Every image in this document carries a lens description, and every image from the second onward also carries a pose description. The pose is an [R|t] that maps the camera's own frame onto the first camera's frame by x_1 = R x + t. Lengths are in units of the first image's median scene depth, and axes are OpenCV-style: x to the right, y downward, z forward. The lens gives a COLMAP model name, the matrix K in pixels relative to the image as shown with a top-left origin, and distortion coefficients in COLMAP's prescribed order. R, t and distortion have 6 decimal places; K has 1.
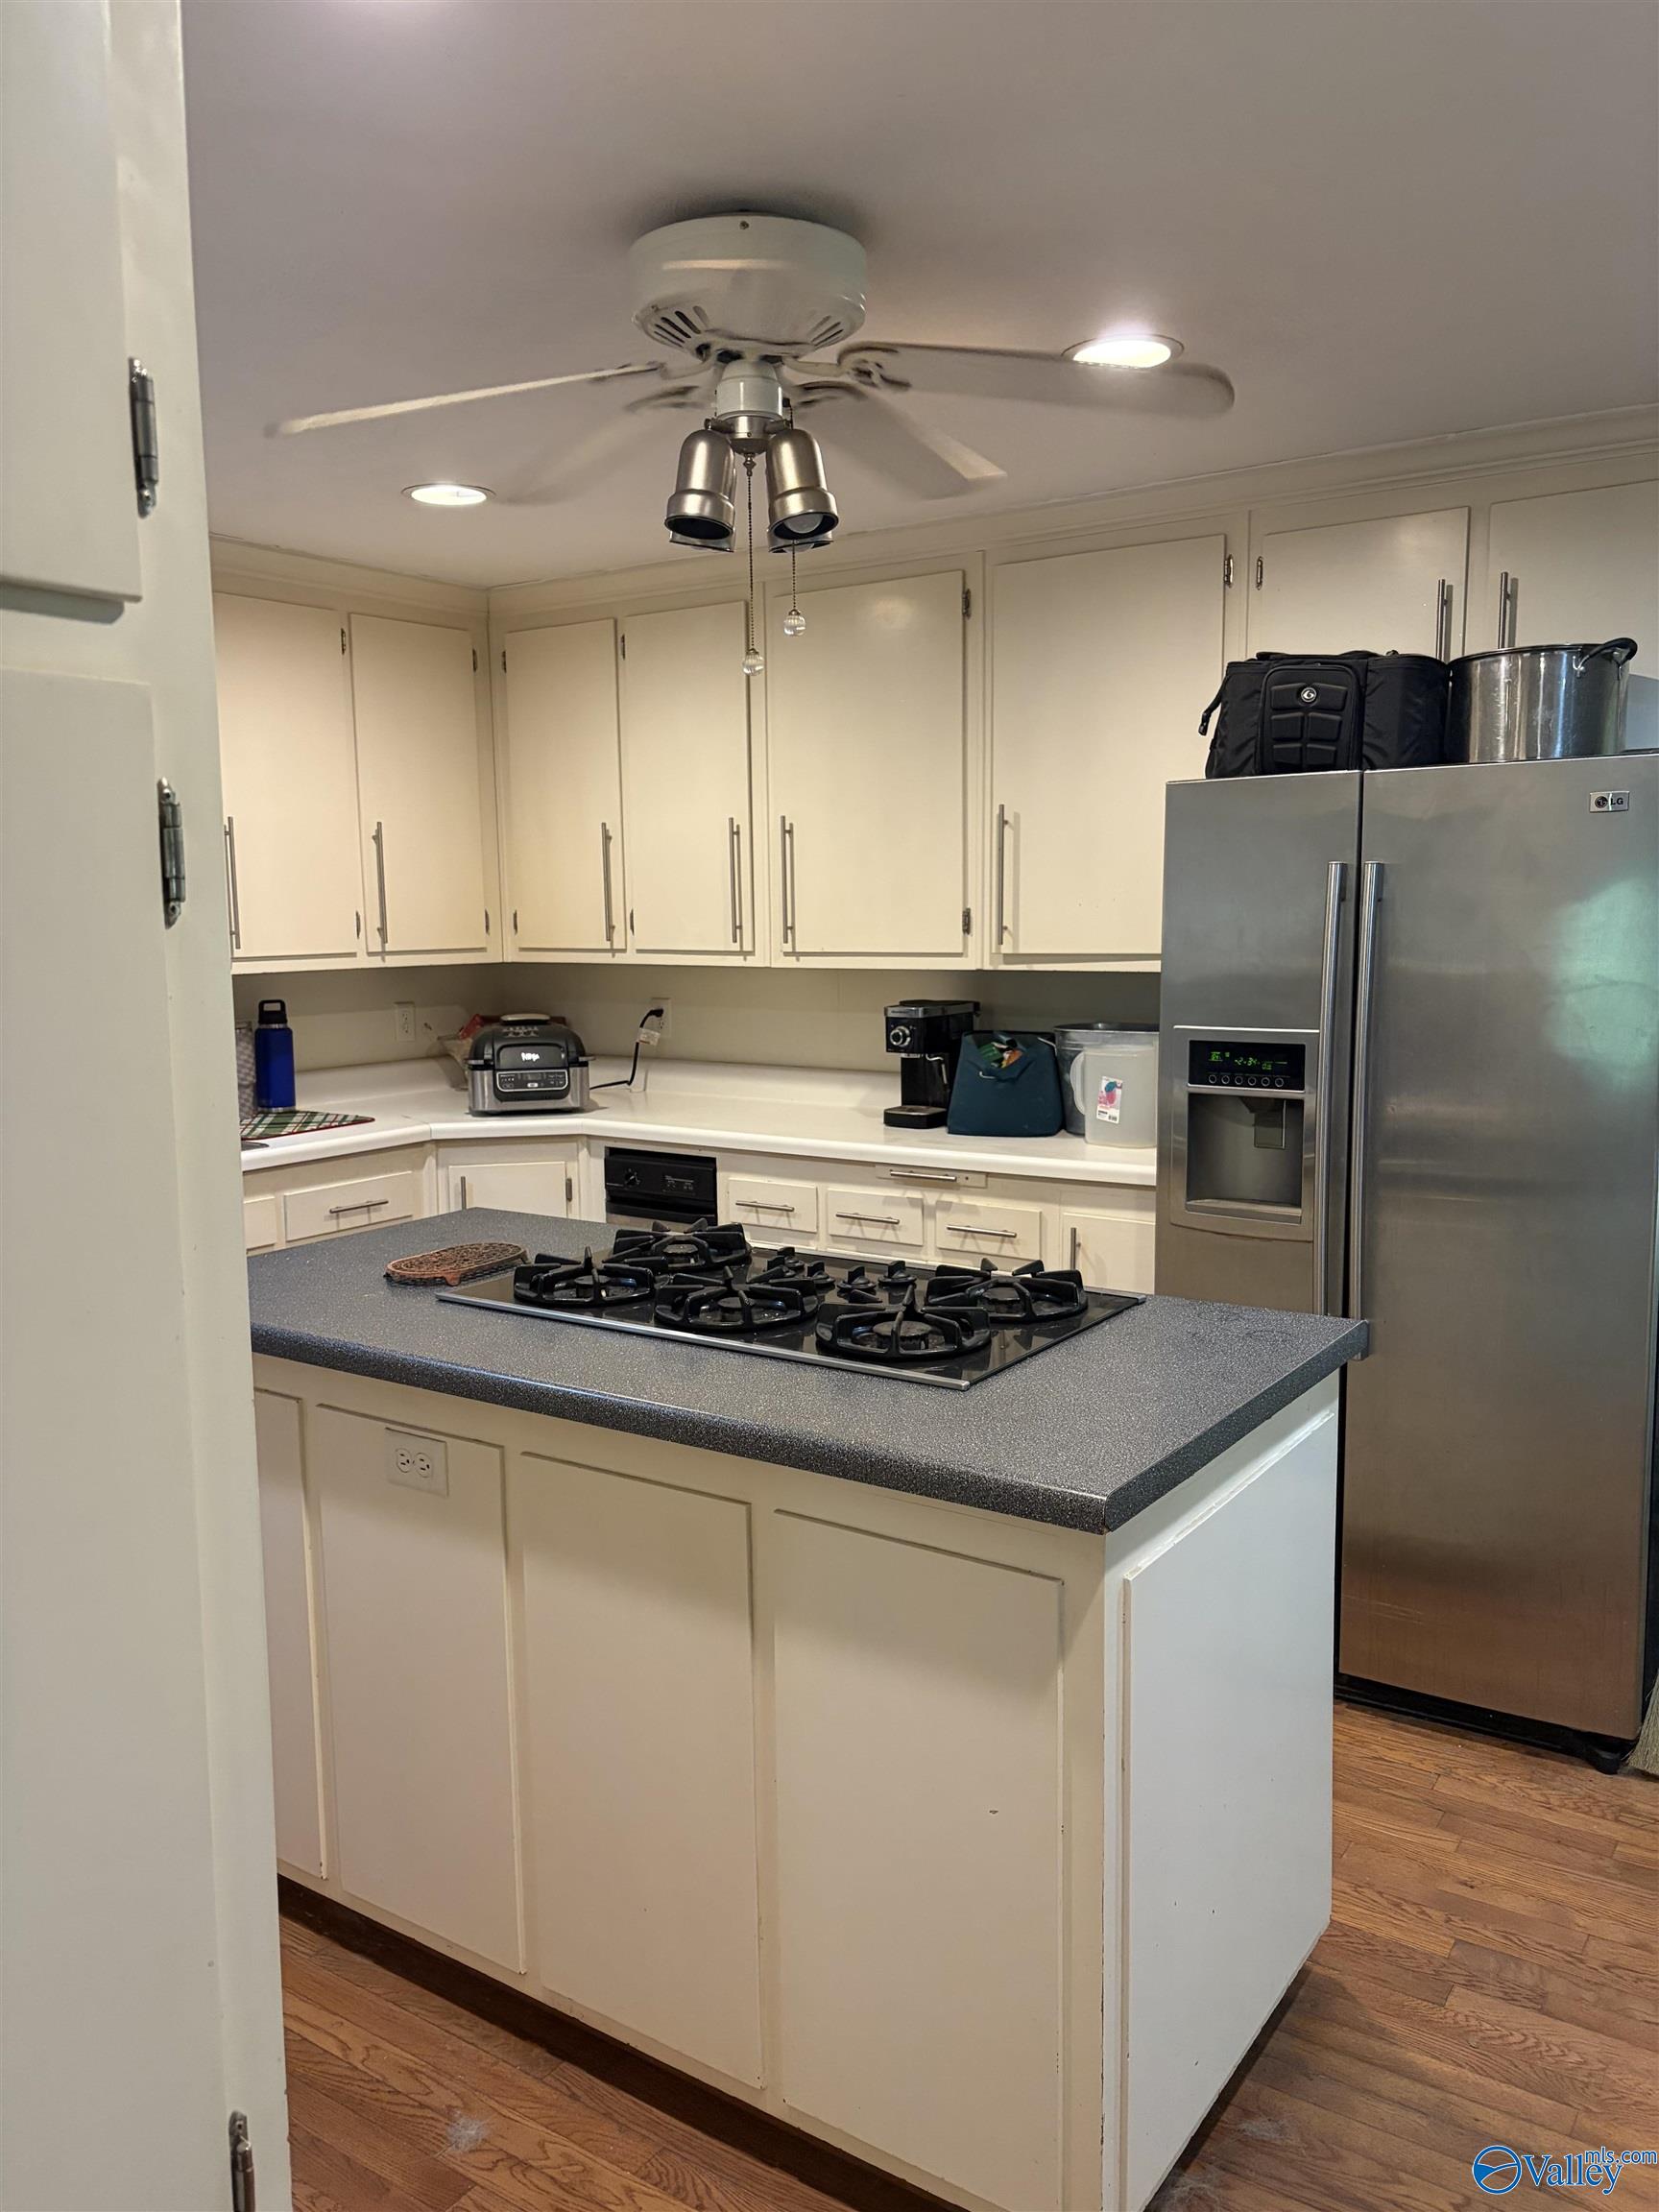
lens RADIAL K [[1665.6, 0, 829.5], [0, 1665.6, 1106.0], [0, 0, 1]] dist [-0.001375, -0.054051]
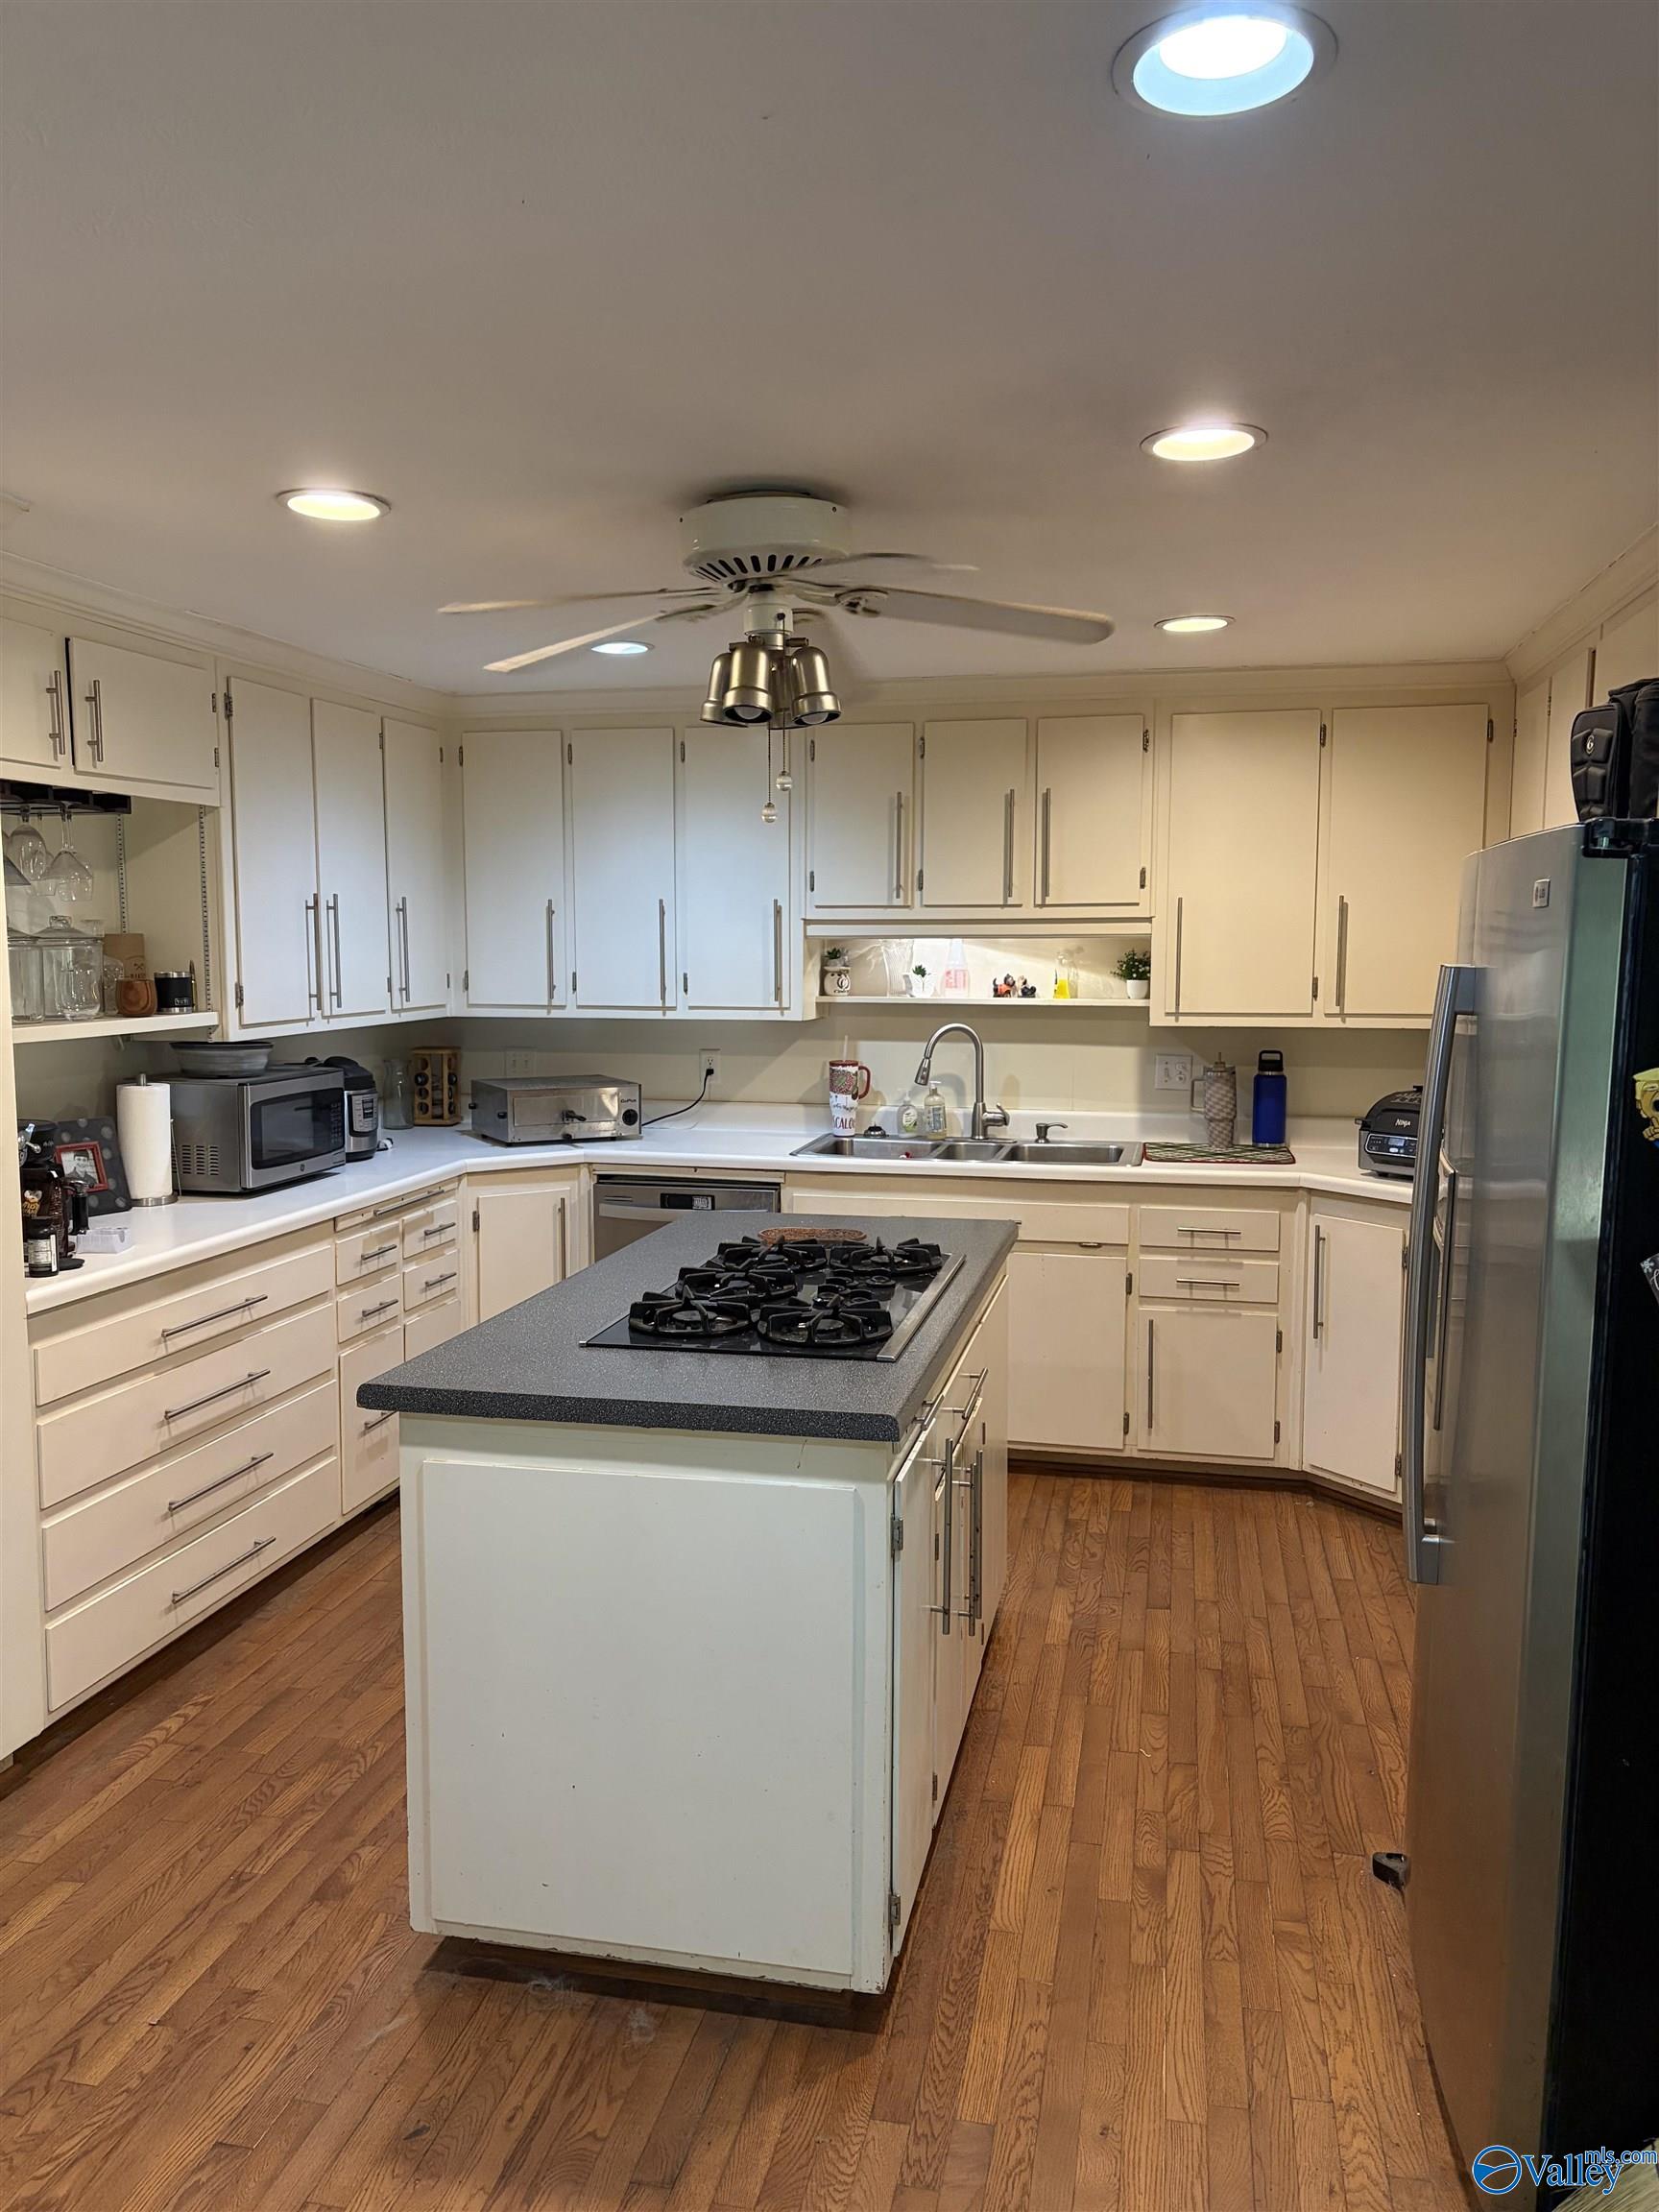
lens RADIAL K [[1676.5, 0, 829.5], [0, 1676.5, 1106.0], [0, 0, 1]] dist [0.066891, -0.066524]
pose [[0.372490, 0.101825, -0.922433, 1.043262], [-0.127370, 0.990166, 0.057868, -0.088983], [0.919254, 0.095935, 0.381796, 0.449956]]
